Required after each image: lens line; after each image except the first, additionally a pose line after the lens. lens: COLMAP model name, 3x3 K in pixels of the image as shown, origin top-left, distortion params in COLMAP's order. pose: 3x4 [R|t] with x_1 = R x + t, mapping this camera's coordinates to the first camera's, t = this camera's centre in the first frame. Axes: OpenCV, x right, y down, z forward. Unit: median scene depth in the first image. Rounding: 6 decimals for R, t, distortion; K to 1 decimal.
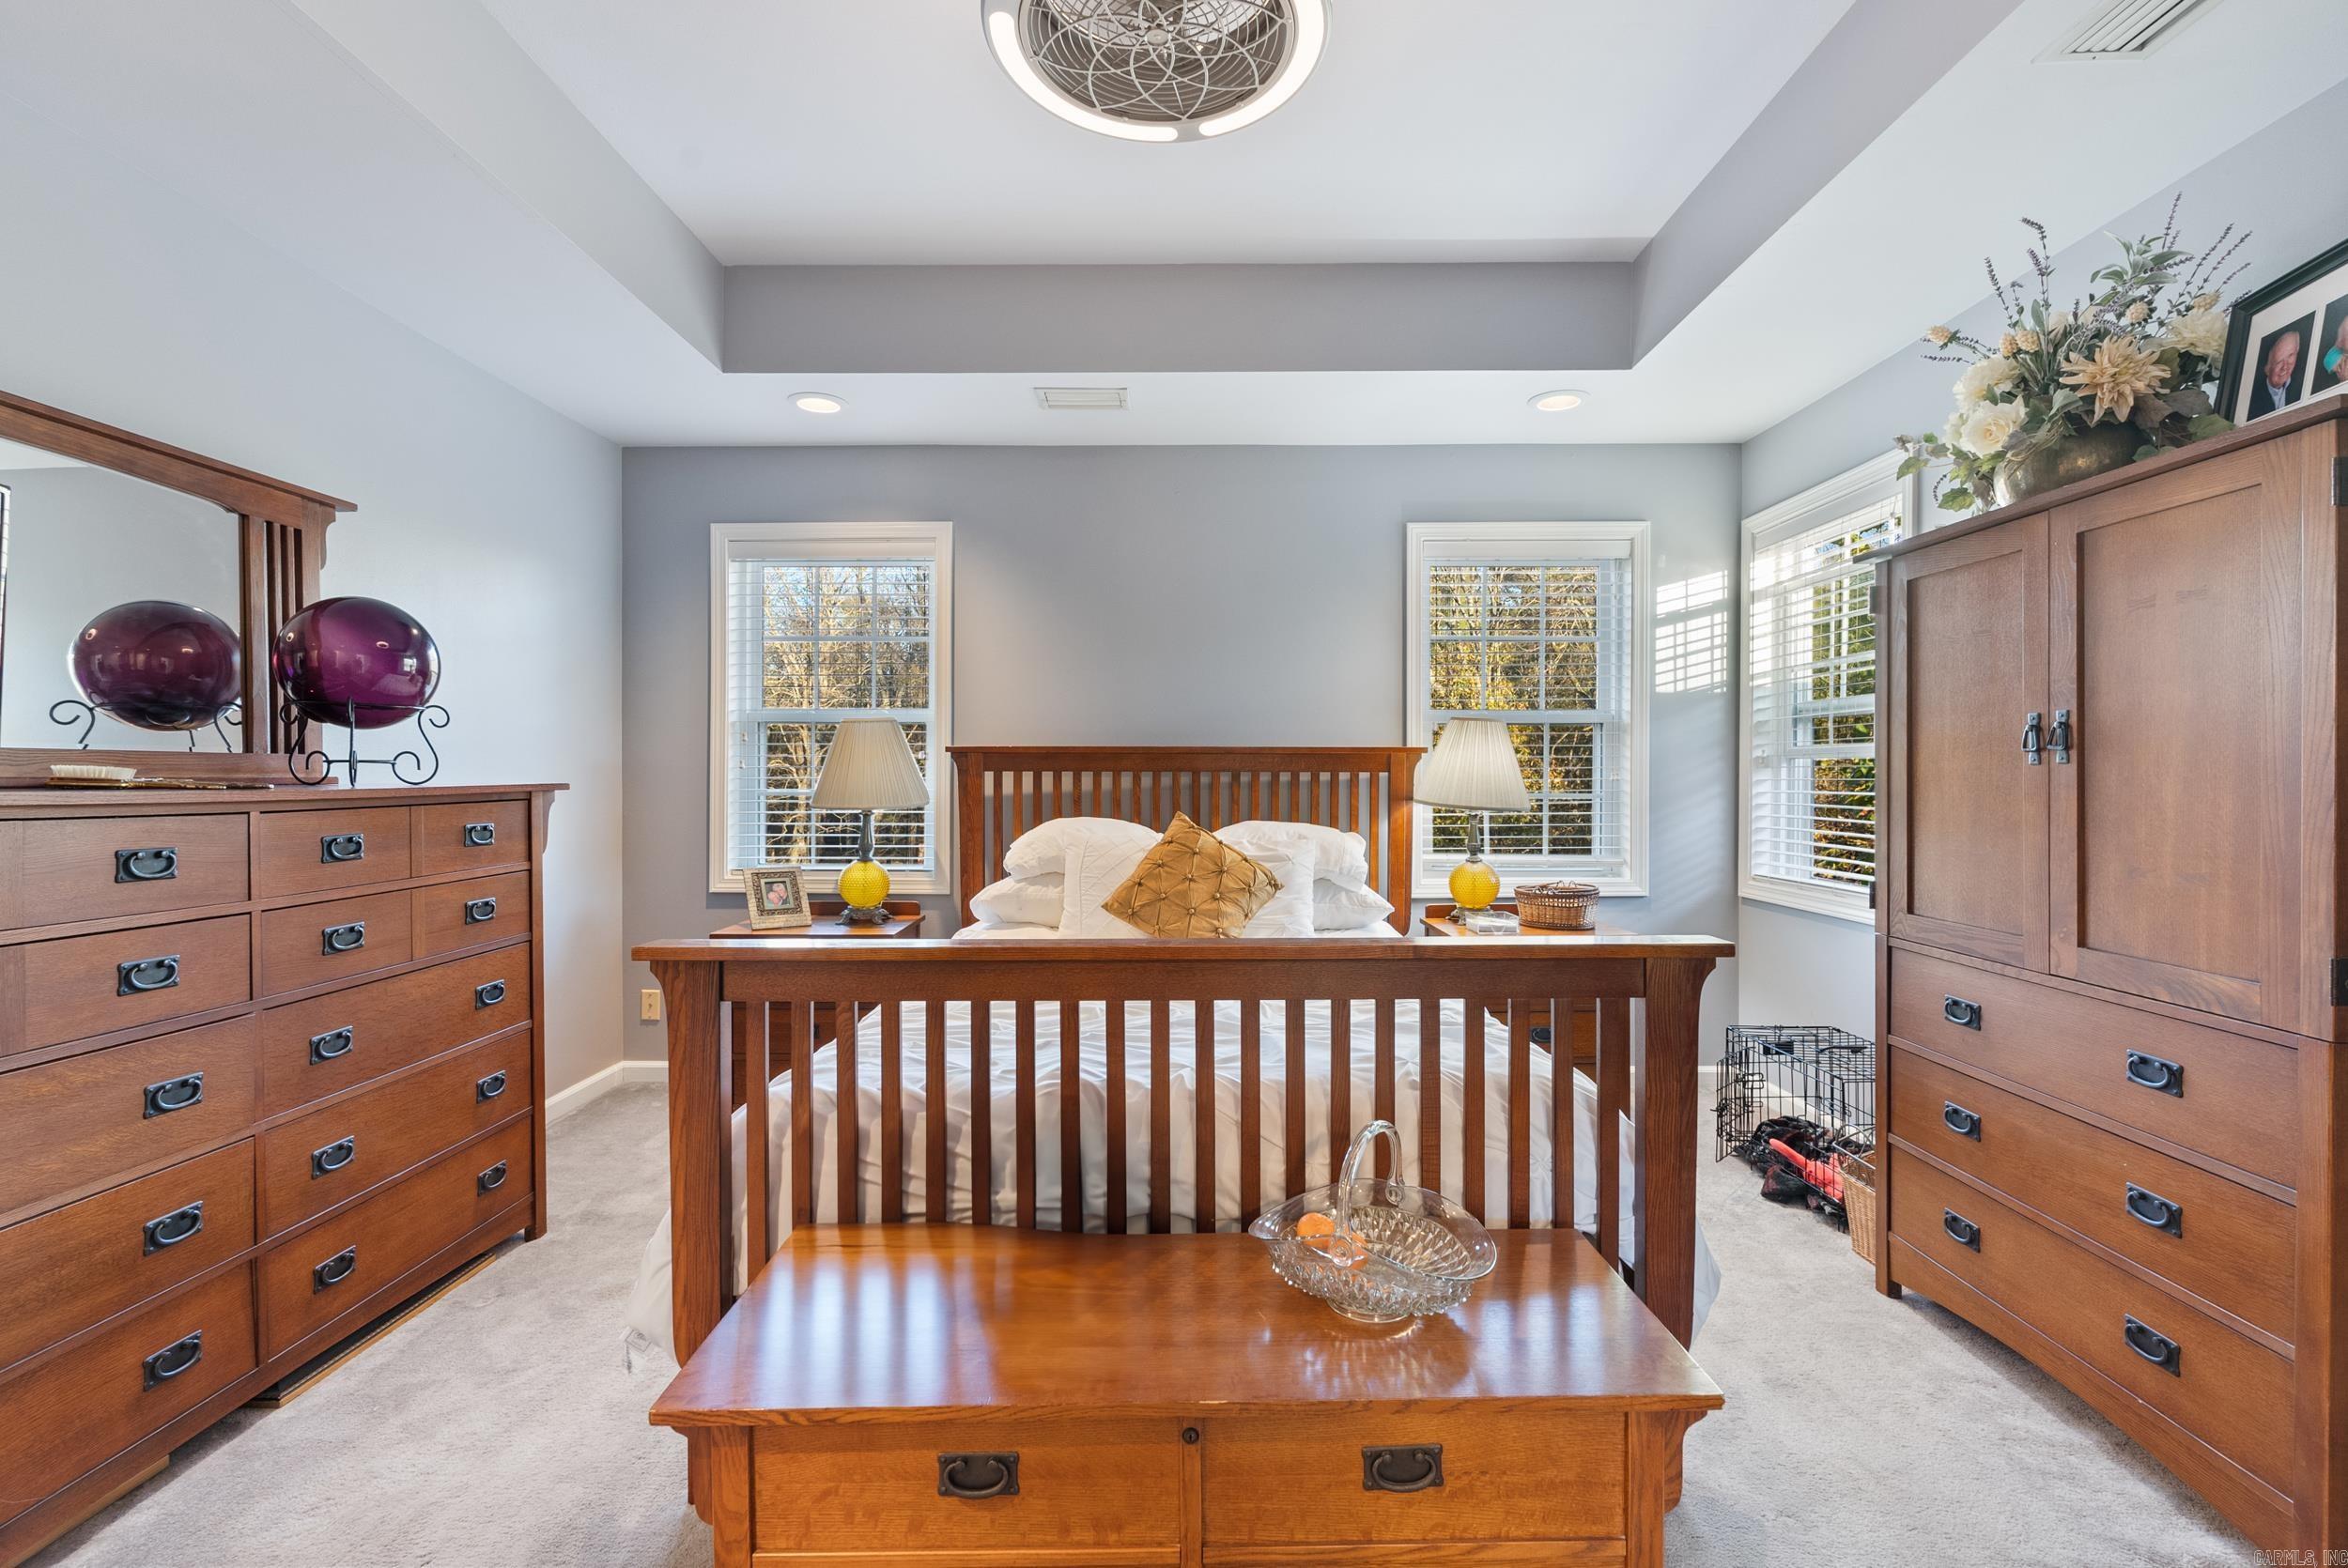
lens RADIAL K [[1042.9, 0, 1175.3], [0, 1042.9, 780.7], [0, 0, 1]] dist [-0.002108, 0.000112]
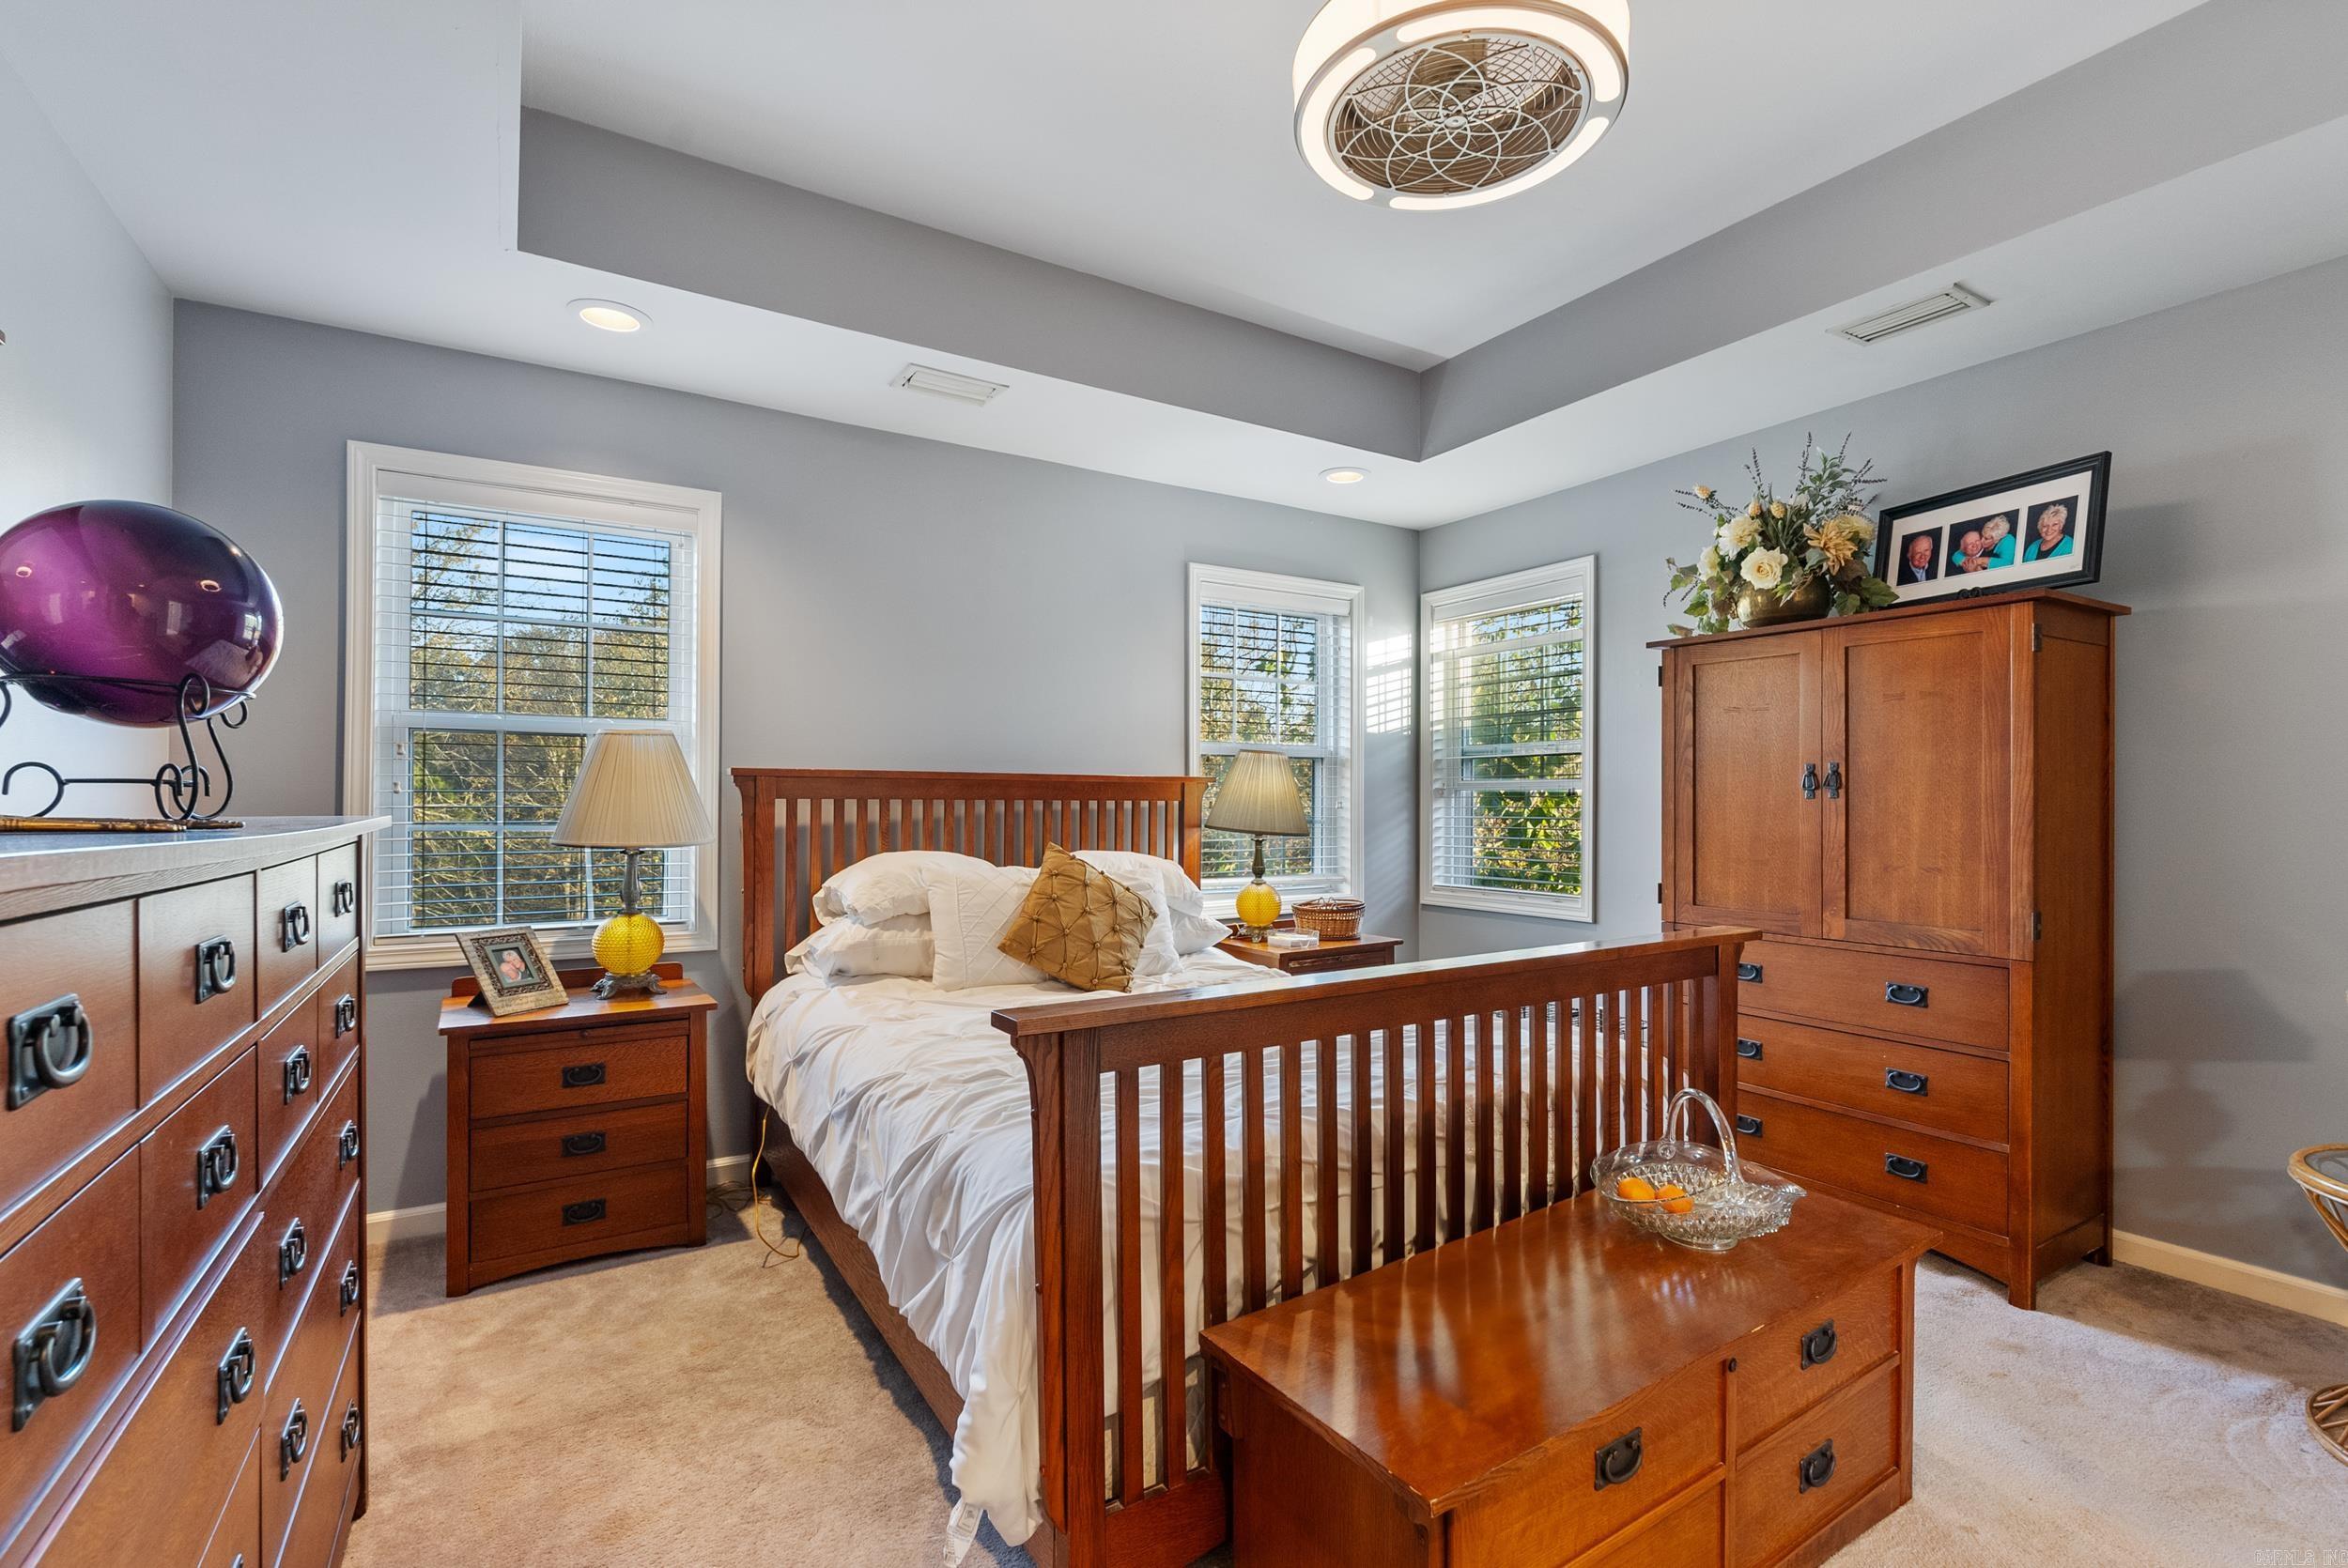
lens RADIAL K [[1077.4, 0, 1180.5], [0, 1077.4, 791.5], [0, 0, 1]] dist [-0.004201, -0.000158]
pose [[0.837097, 0.006826, 0.547012, -0.422622], [0.000665, 0.999909, -0.013496, -0.002803], [-0.547054, 0.011661, 0.837016, 0.113970]]
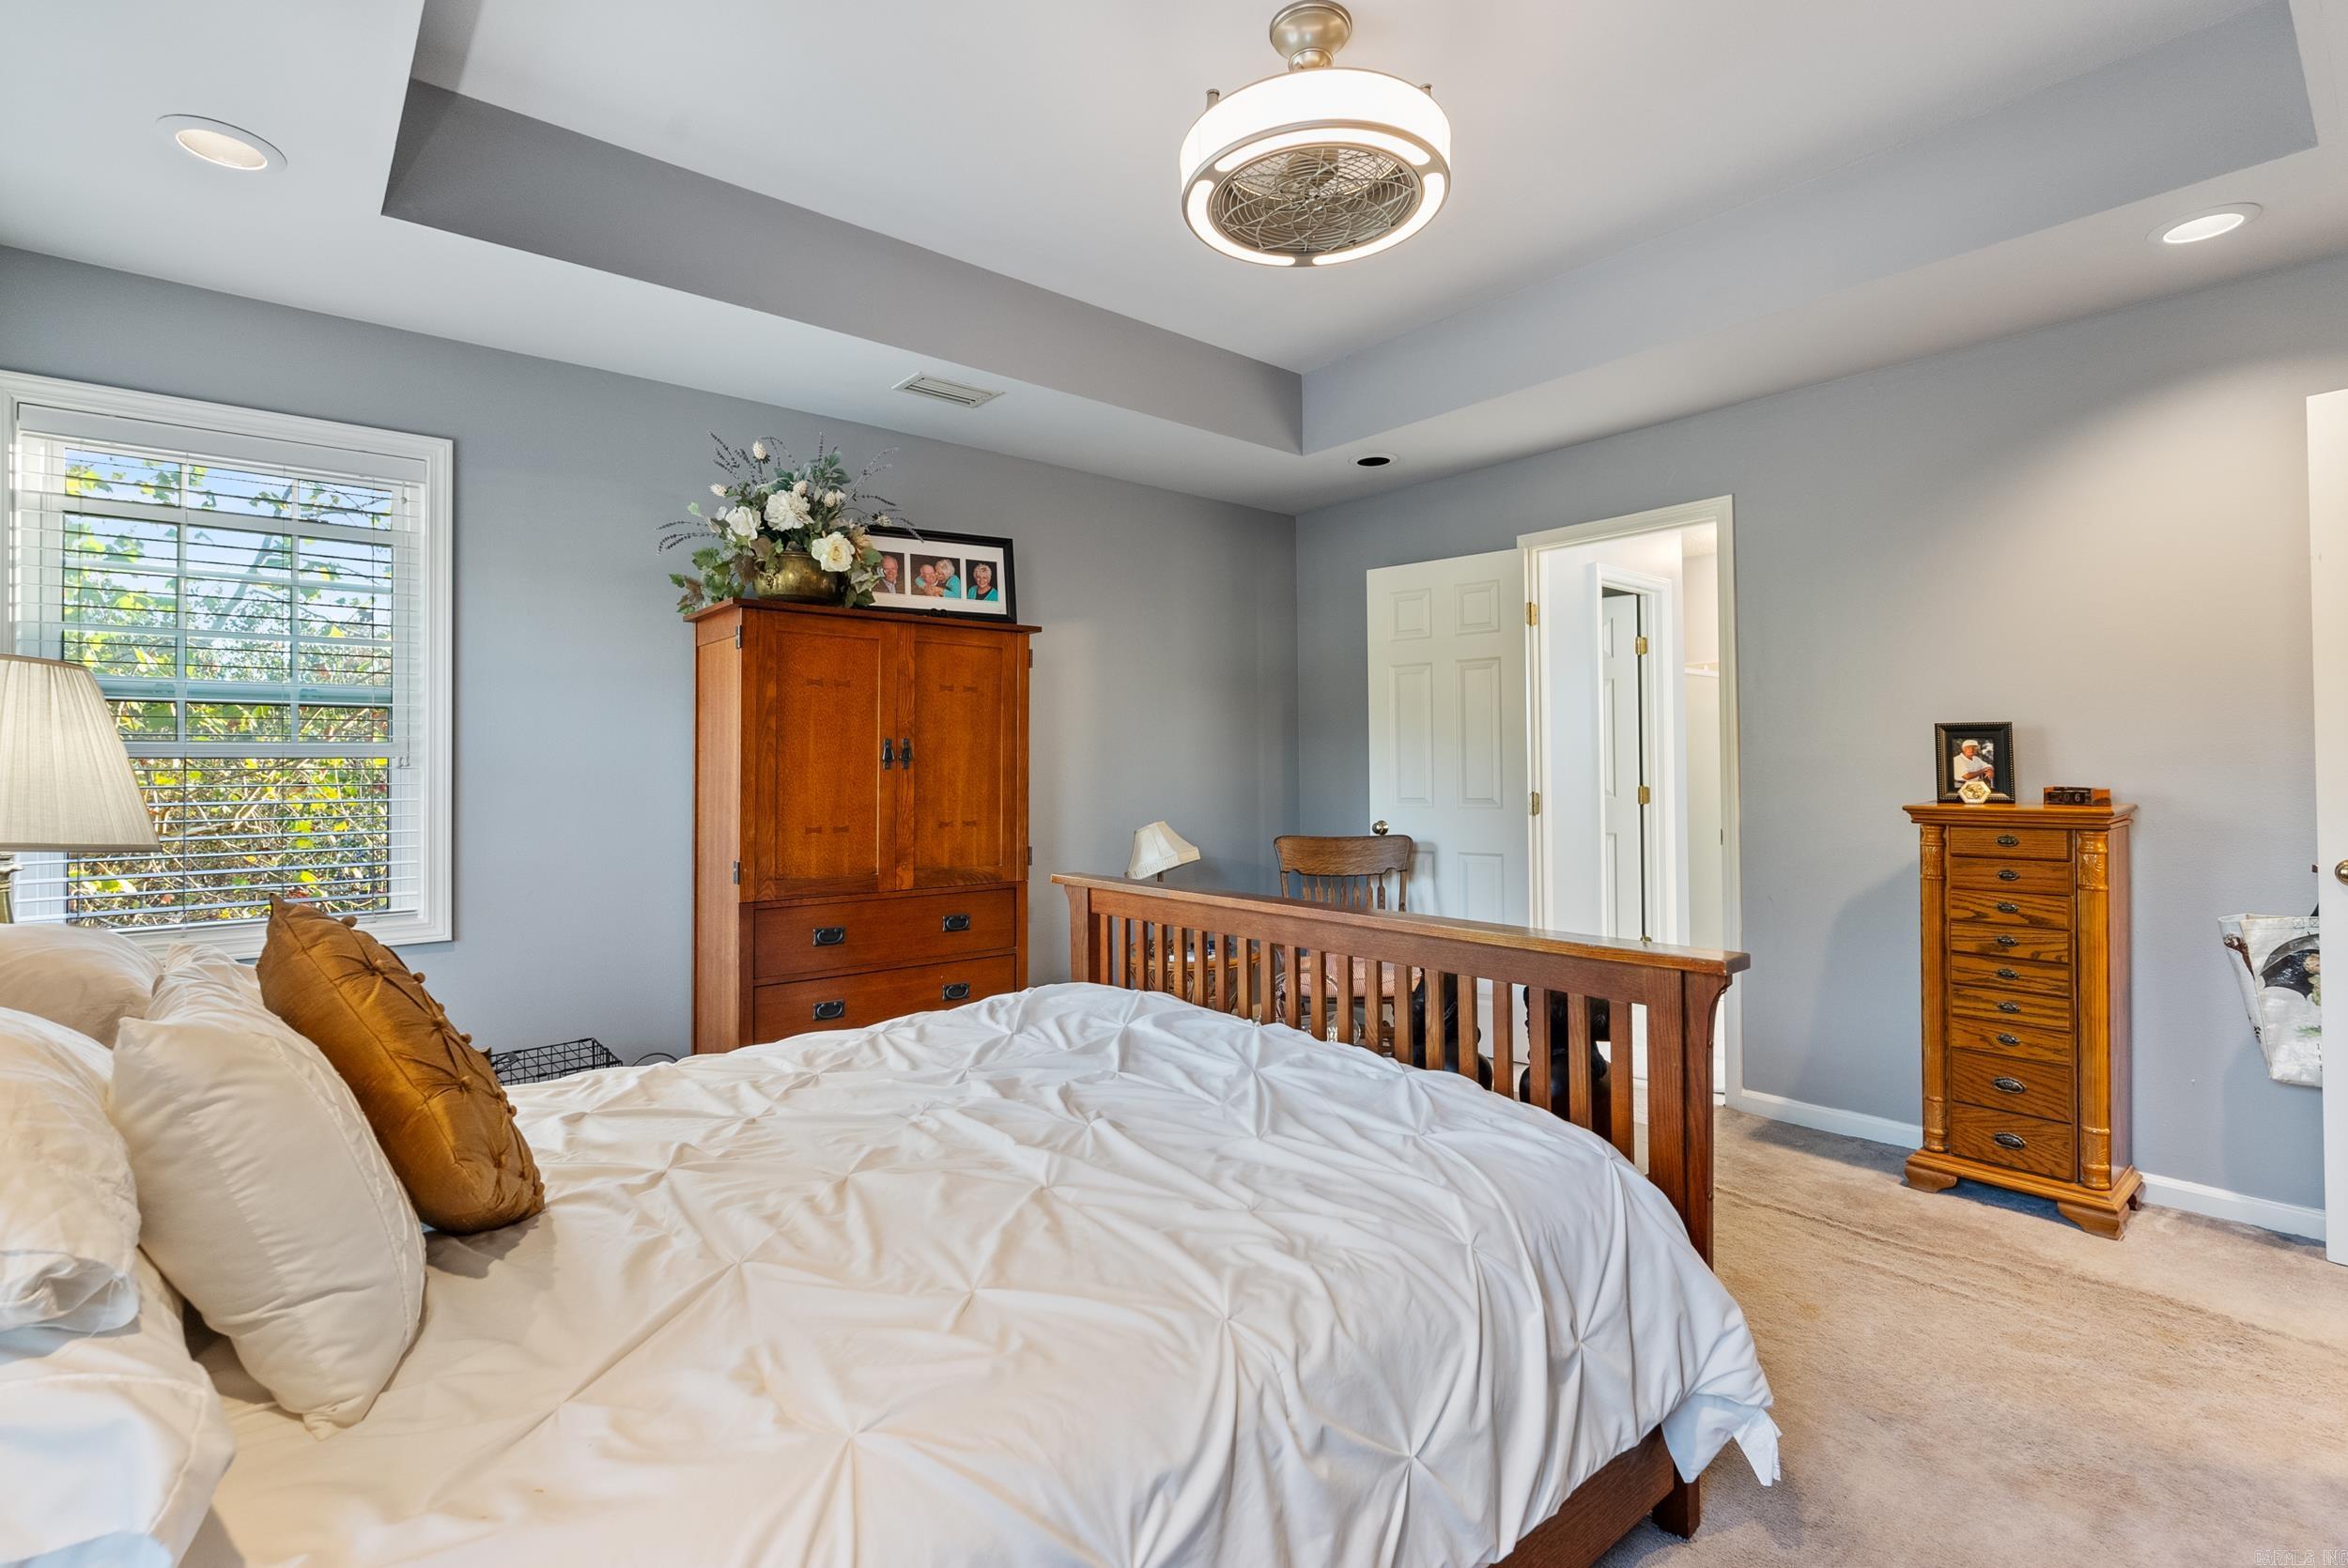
lens RADIAL K [[1077.4, 0, 1180.5], [0, 1077.4, 791.5], [0, 0, 1]] dist [-0.004201, -0.000158]
pose [[-0.661030, -0.007131, 0.750326, -0.443397], [0.013820, 0.999670, 0.021676, -0.005613], [-0.750232, 0.024698, -0.660713, 0.994885]]
